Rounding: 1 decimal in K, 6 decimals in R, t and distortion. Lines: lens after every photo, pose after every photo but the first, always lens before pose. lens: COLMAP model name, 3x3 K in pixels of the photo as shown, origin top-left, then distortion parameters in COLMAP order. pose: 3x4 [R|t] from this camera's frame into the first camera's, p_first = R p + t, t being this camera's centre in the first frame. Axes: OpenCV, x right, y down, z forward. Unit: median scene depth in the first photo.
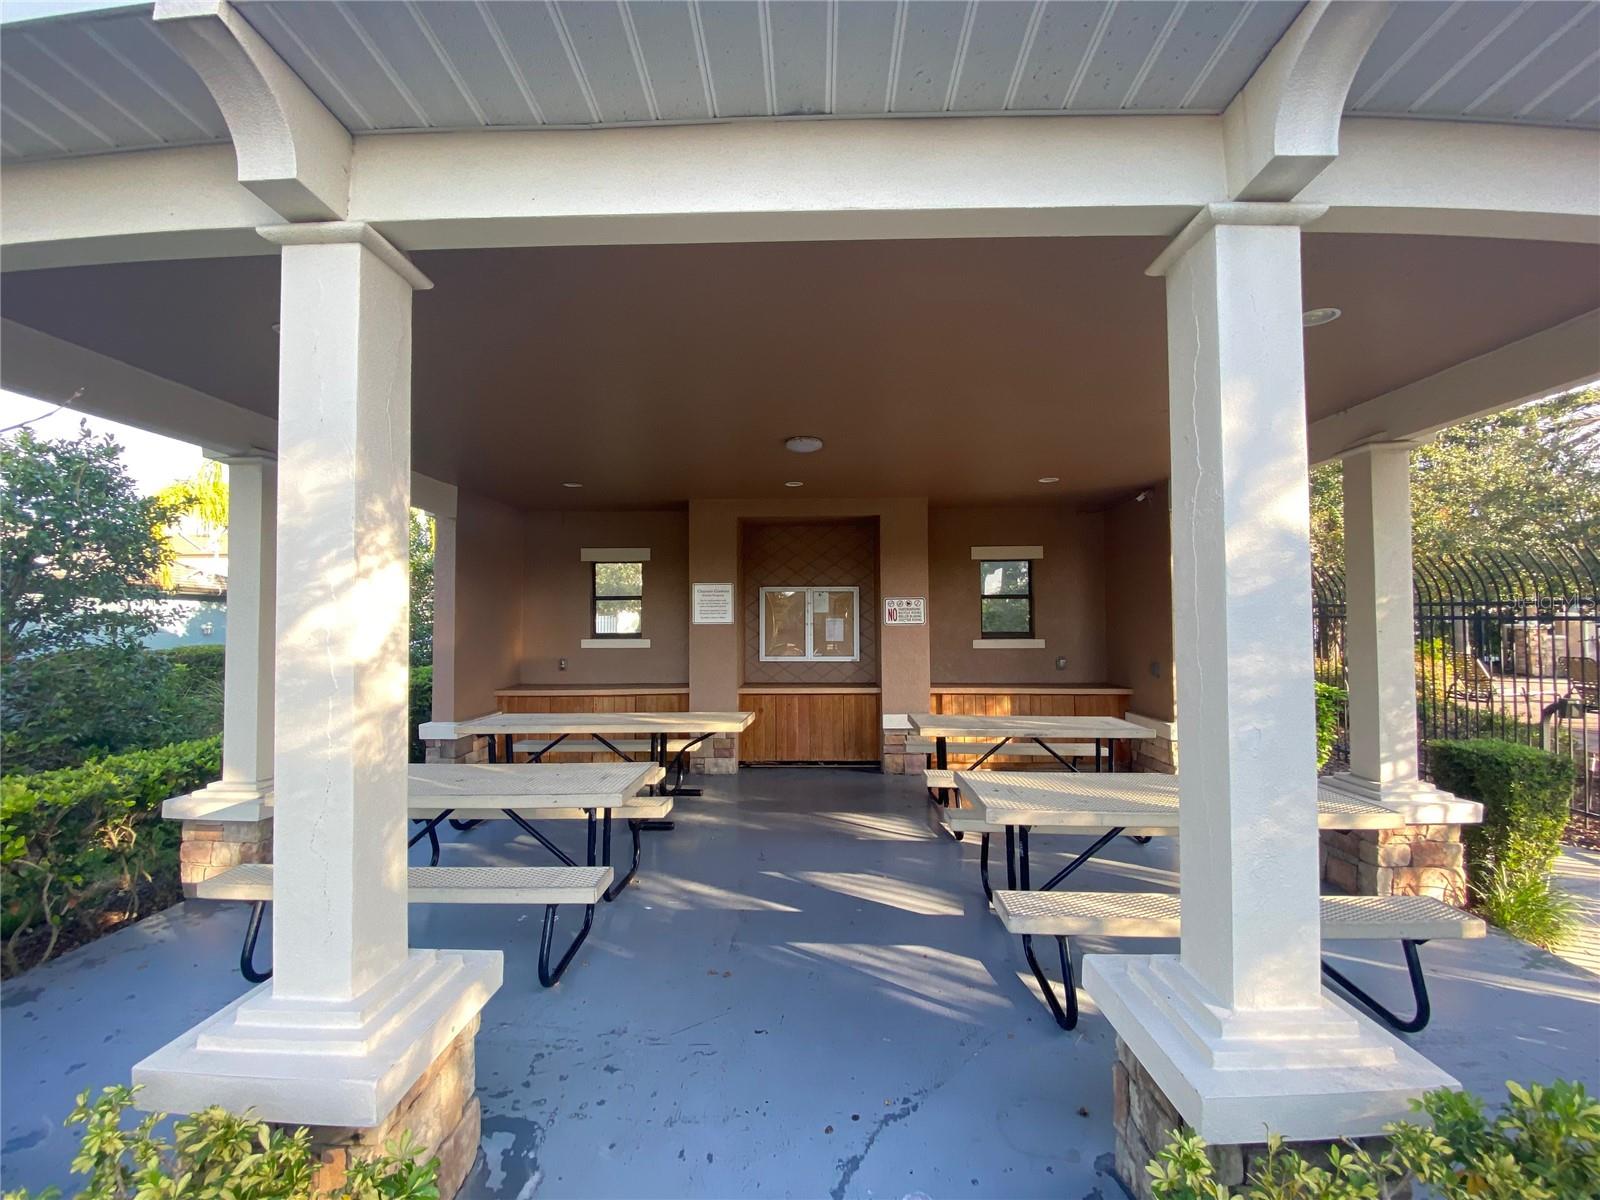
lens RADIAL K [[657.2, 0, 801.1], [0, 657.2, 598.2], [0, 0, 1]] dist [0.000039, -0.000154]
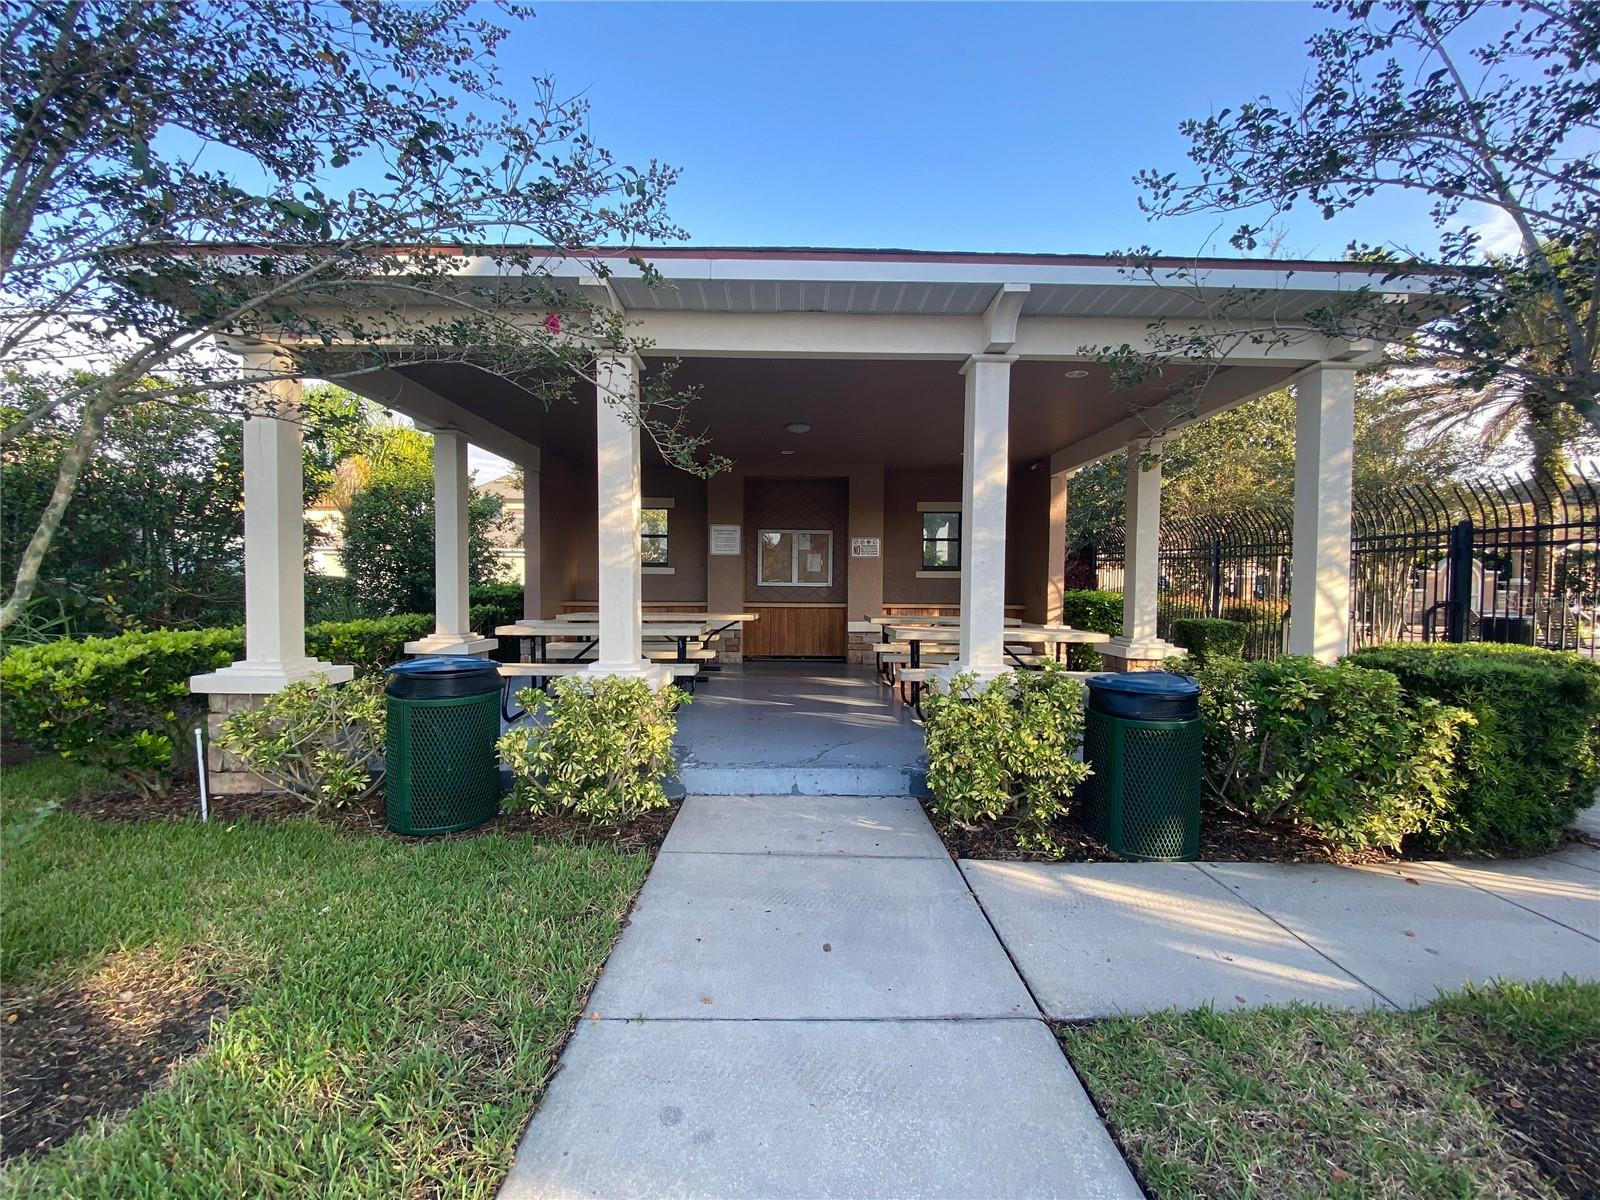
lens RADIAL K [[657.2, 0, 796.6], [0, 657.2, 598.3], [0, 0, 1]] dist [0.000039, -0.000154]
pose [[0.999318, 0.013667, 0.034310, -0.032504], [-0.015619, 0.998235, 0.057300, 0.049744], [-0.033467, -0.057797, 0.997767, -0.372604]]
